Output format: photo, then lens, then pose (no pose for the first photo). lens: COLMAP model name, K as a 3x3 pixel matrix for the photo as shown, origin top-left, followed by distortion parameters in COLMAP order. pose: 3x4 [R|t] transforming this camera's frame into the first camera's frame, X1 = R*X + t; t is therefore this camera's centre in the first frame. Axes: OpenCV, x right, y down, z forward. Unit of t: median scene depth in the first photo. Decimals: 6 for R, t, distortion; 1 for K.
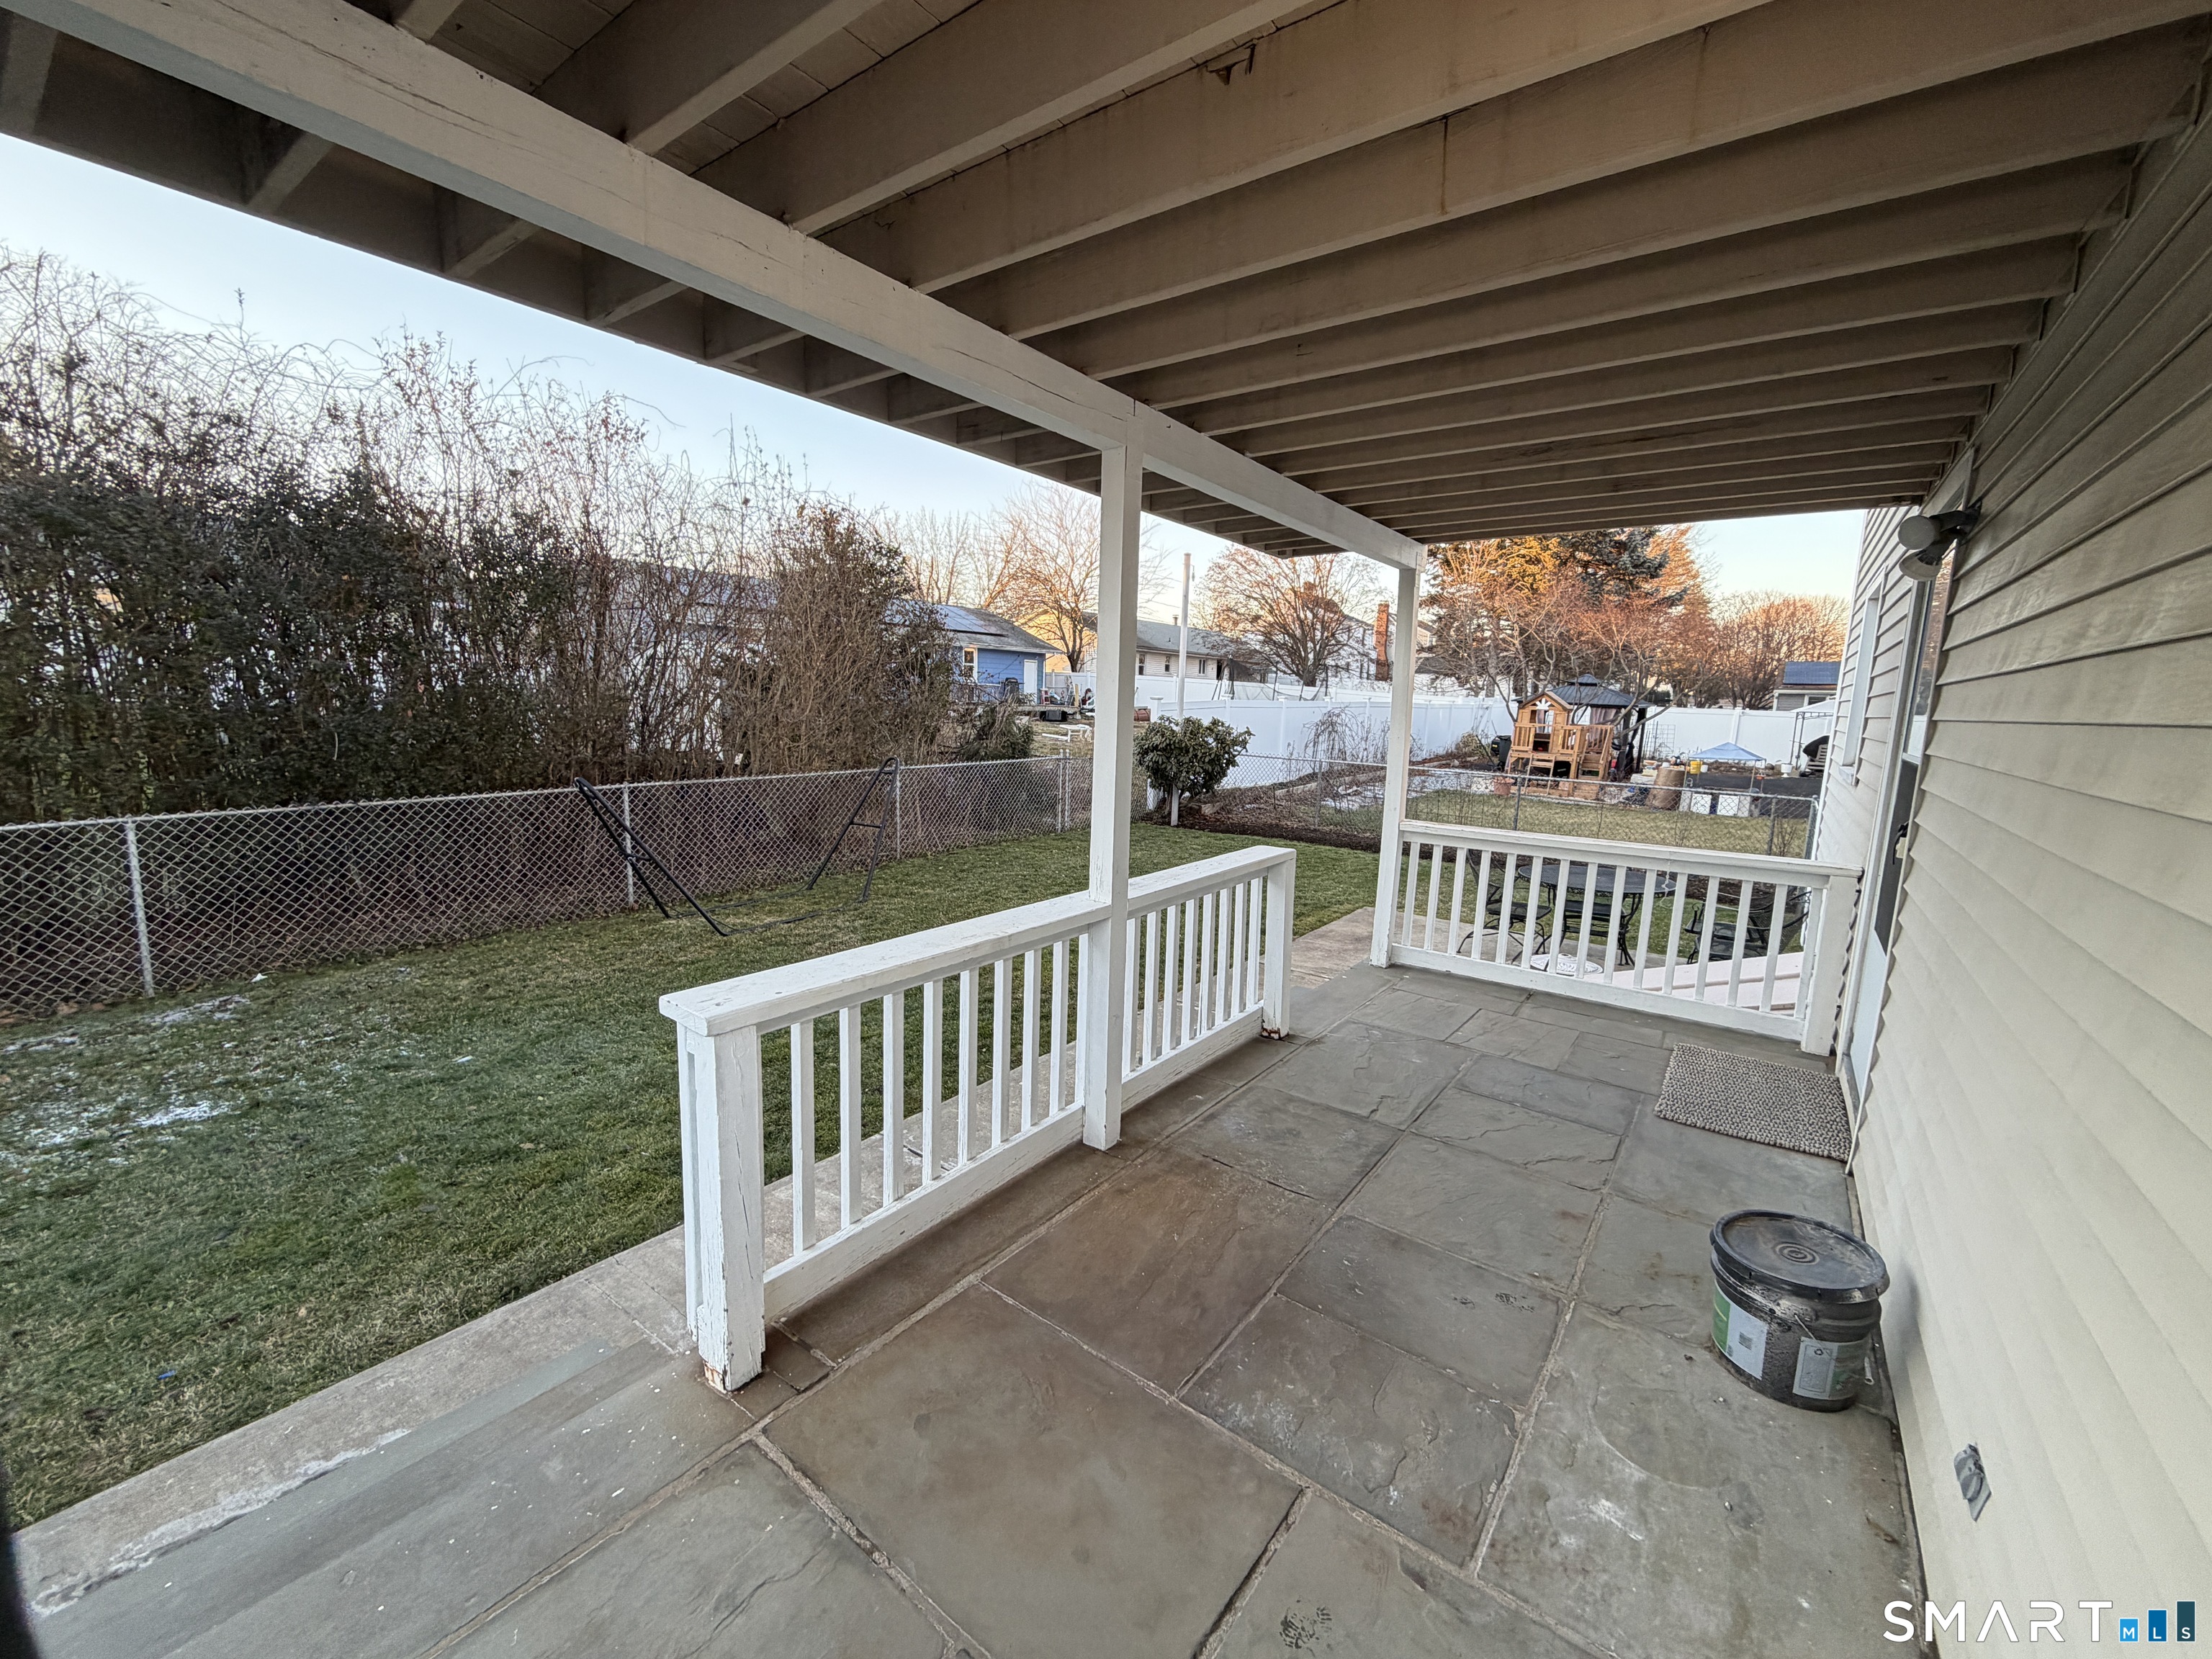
lens RADIAL K [[888.9, 0, 1101.4], [0, 888.9, 826.0], [0, 0, 1]] dist [-0.008828, 0.000054]
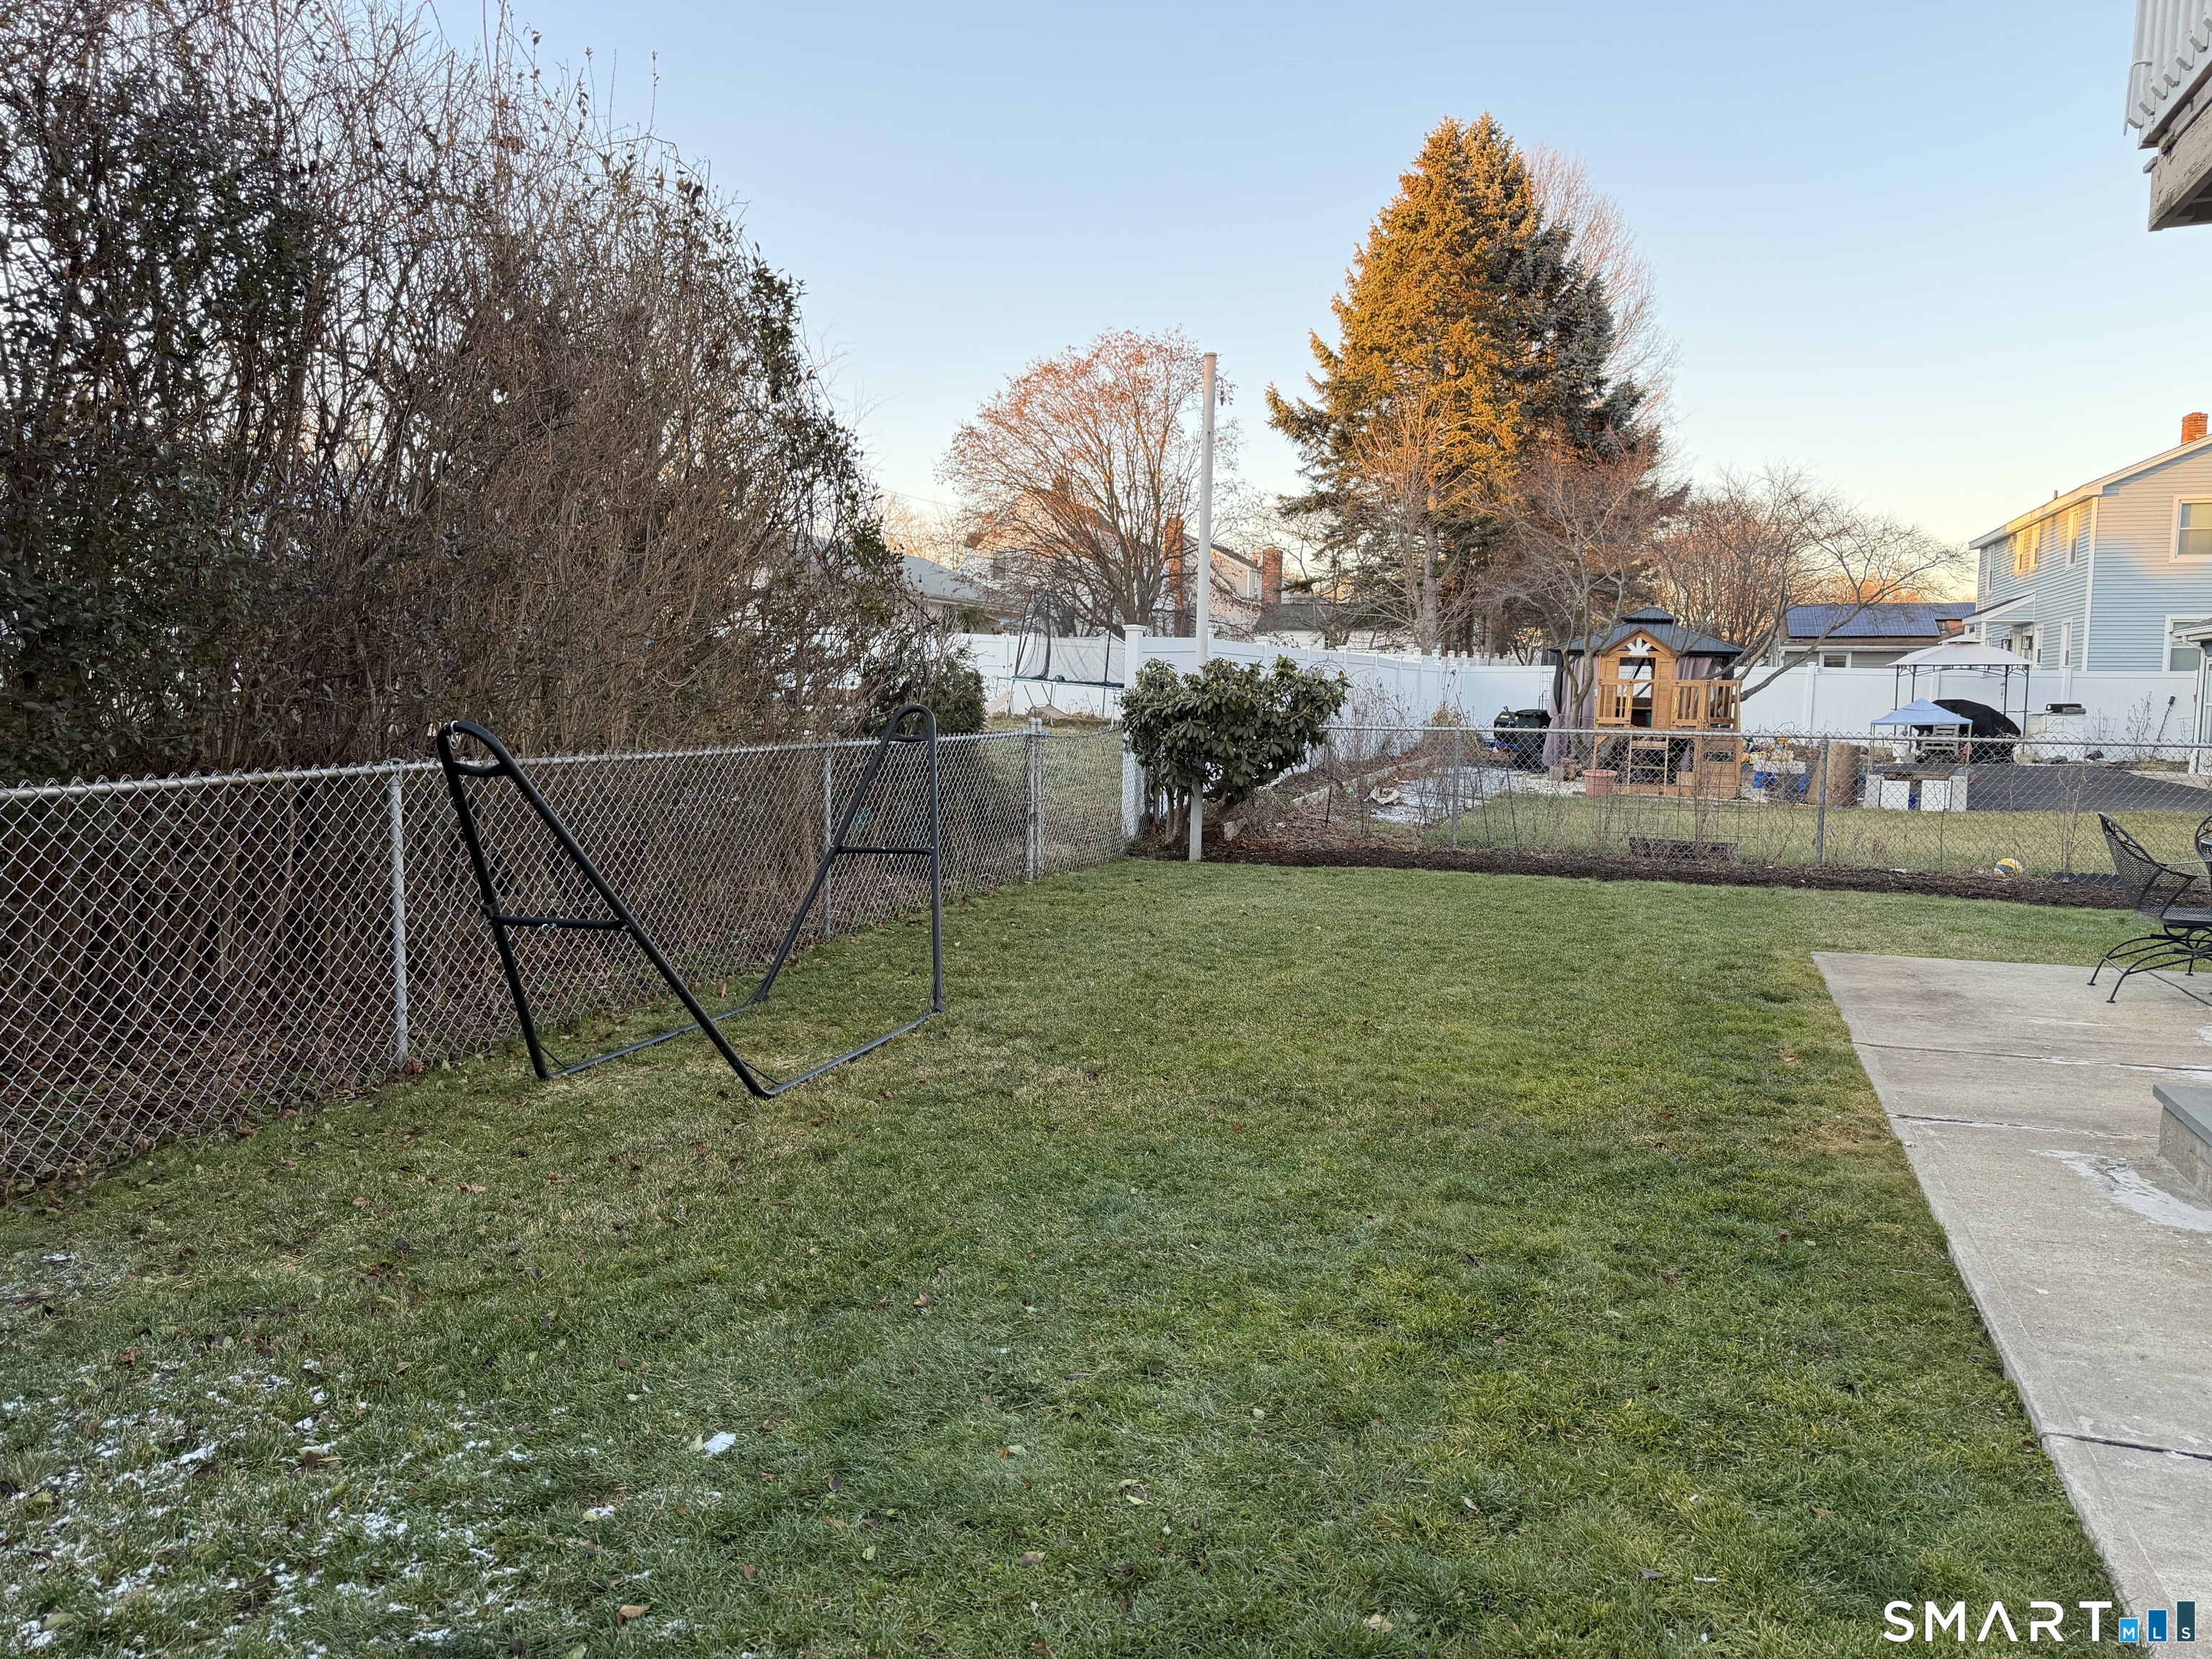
lens RADIAL K [[1559.8, 0, 1102.3], [0, 1559.8, 831.4], [0, 0, 1]] dist [0.039074, -0.052410]
pose [[0.950608, -0.042913, 0.307413, -0.285242], [0.059326, 0.997258, -0.044241, 0.022281], [-0.304671, 0.060293, 0.950547, 0.132090]]
